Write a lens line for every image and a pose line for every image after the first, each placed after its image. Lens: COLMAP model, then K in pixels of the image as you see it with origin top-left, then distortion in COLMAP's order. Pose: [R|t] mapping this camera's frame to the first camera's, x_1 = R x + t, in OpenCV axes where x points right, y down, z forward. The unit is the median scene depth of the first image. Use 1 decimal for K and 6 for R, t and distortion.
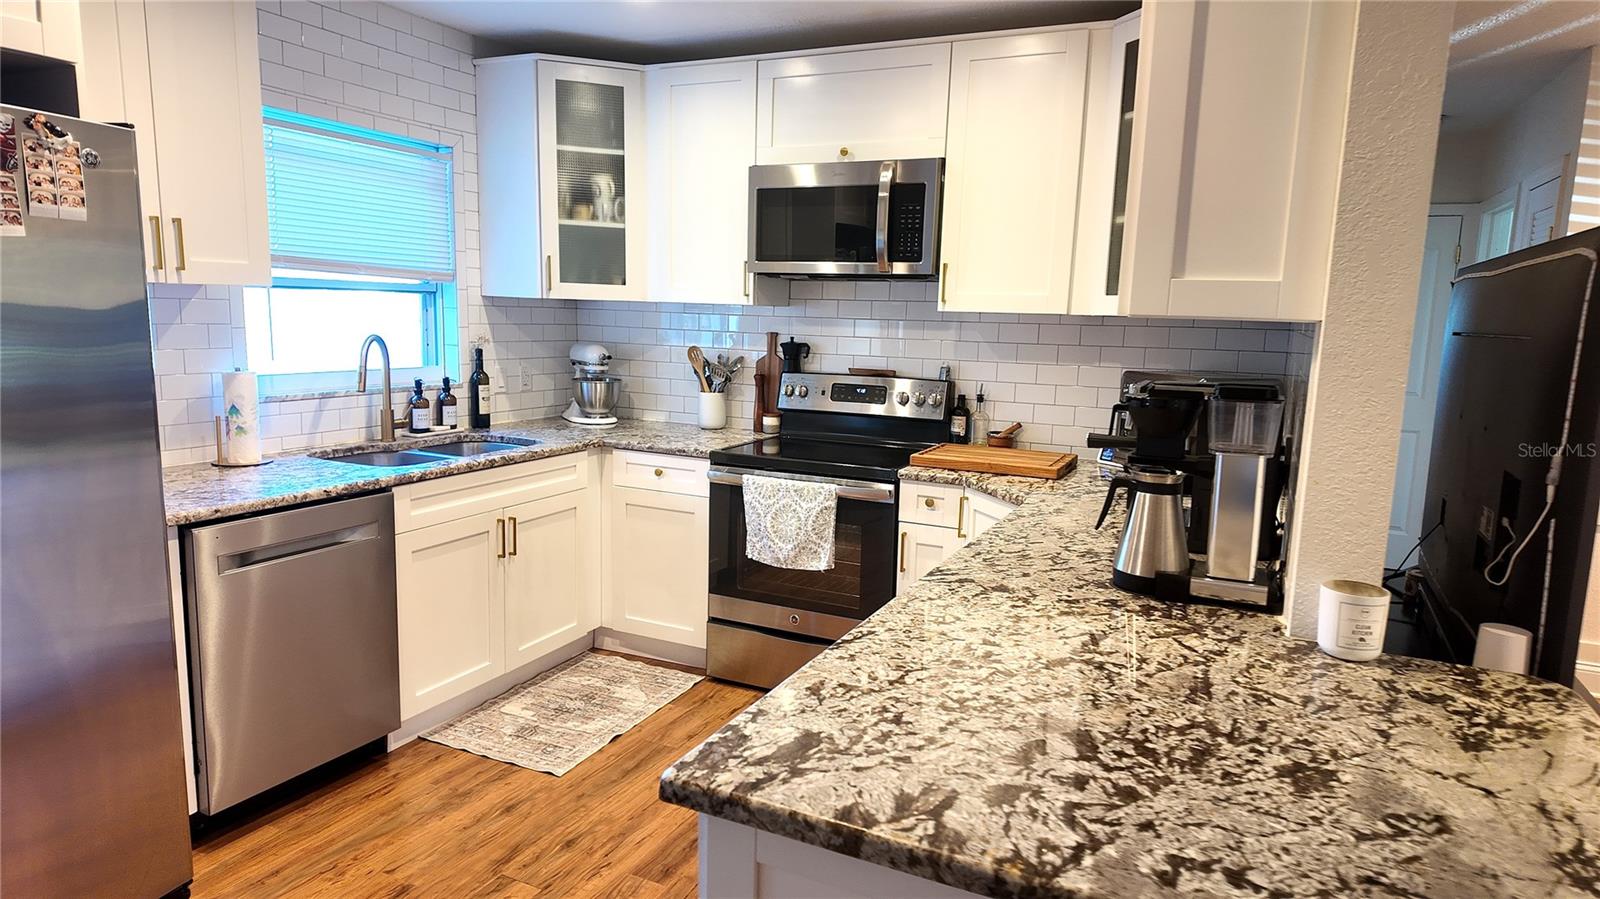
lens RADIAL K [[942.0, 0, 806.9], [0, 942.0, 456.9], [0, 0, 1]] dist [0.111719, -0.118192]
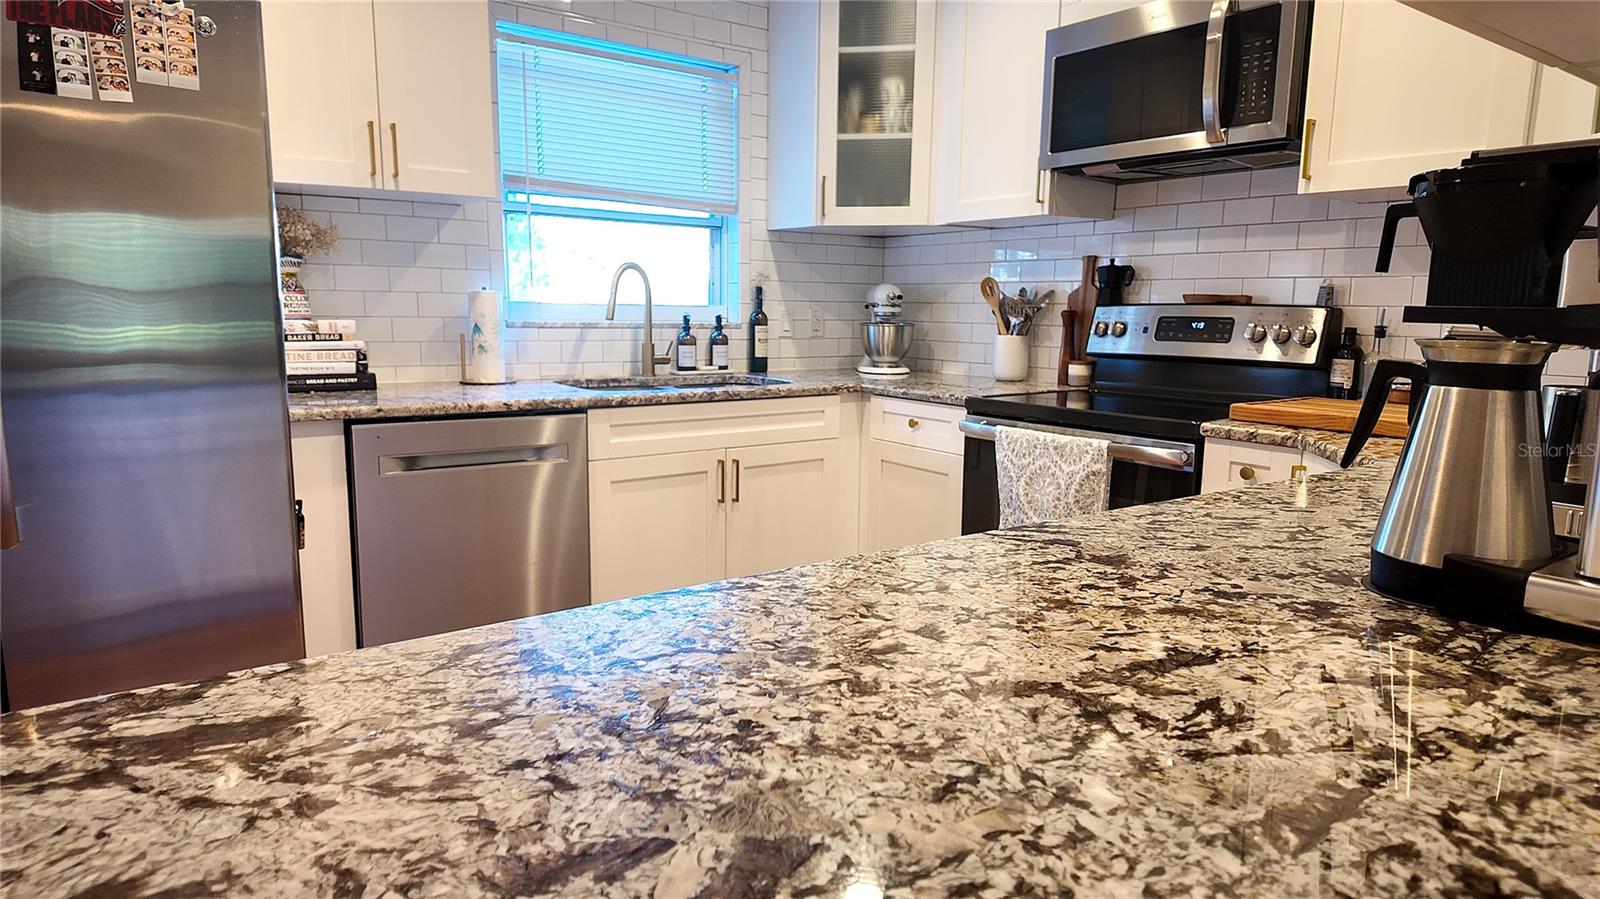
lens RADIAL K [[942.0, 0, 806.9], [0, 942.0, 456.9], [0, 0, 1]] dist [0.111719, -0.118192]
pose [[0.877572, 0.059314, -0.475763, 0.174076], [-0.062862, 0.997986, 0.008467, 0.049540], [0.475307, 0.022477, 0.879533, 0.252135]]
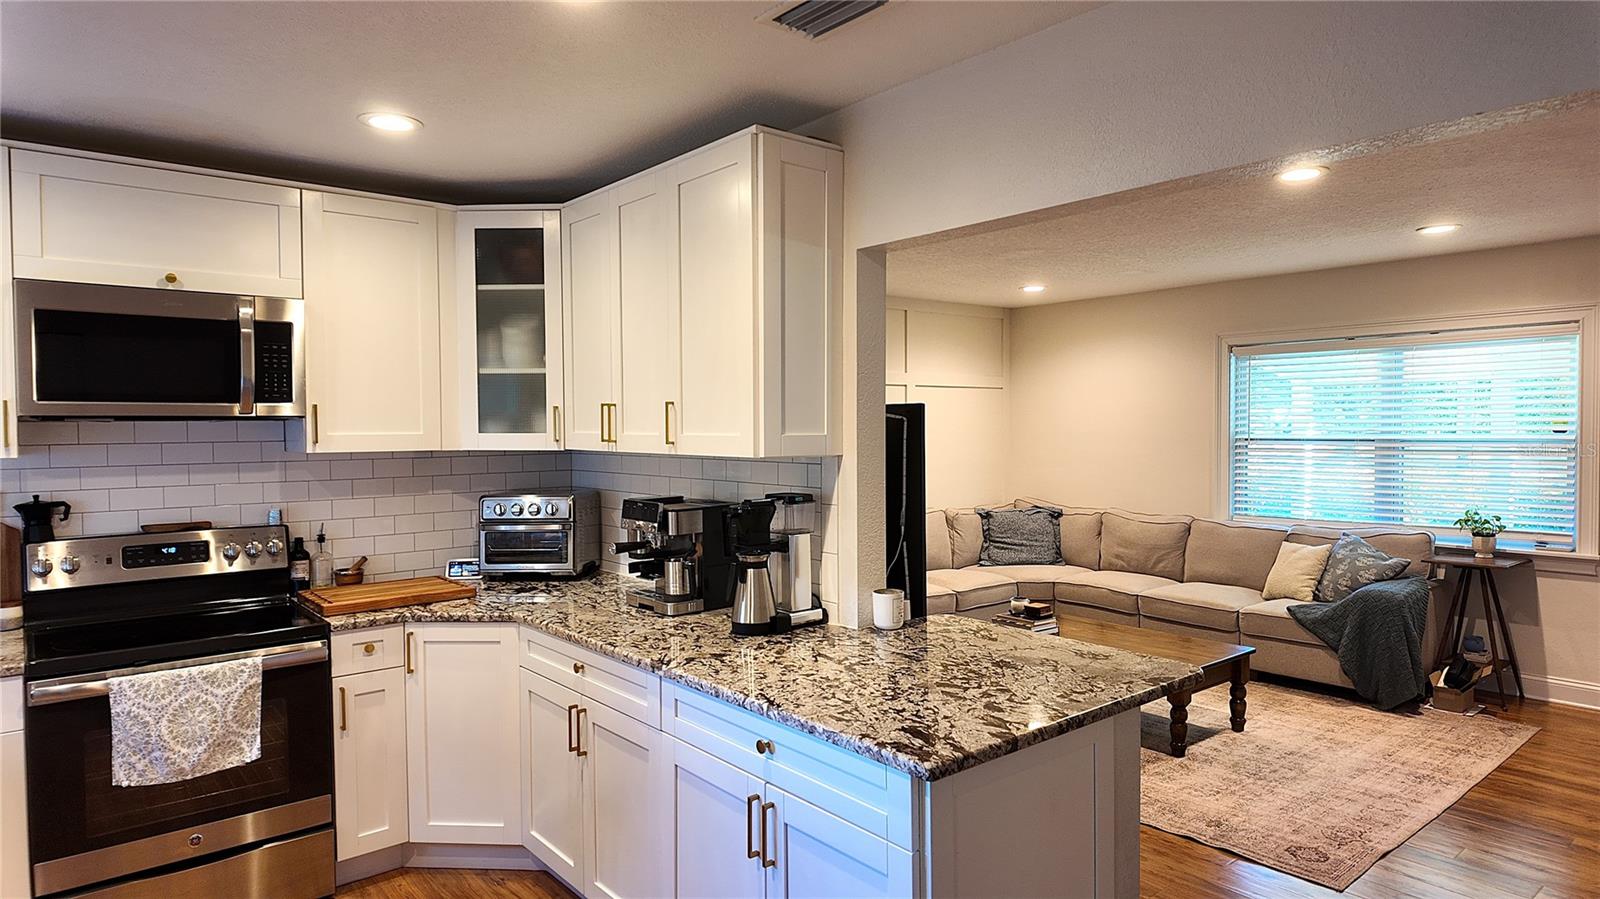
lens RADIAL K [[942.0, 0, 806.9], [0, 942.0, 456.9], [0, 0, 1]] dist [0.111719, -0.118192]
pose [[0.412661, -0.063457, 0.908672, -0.557637], [0.158427, 0.987366, -0.002995, -0.069834], [-0.897002, 0.145194, 0.417501, 0.147905]]
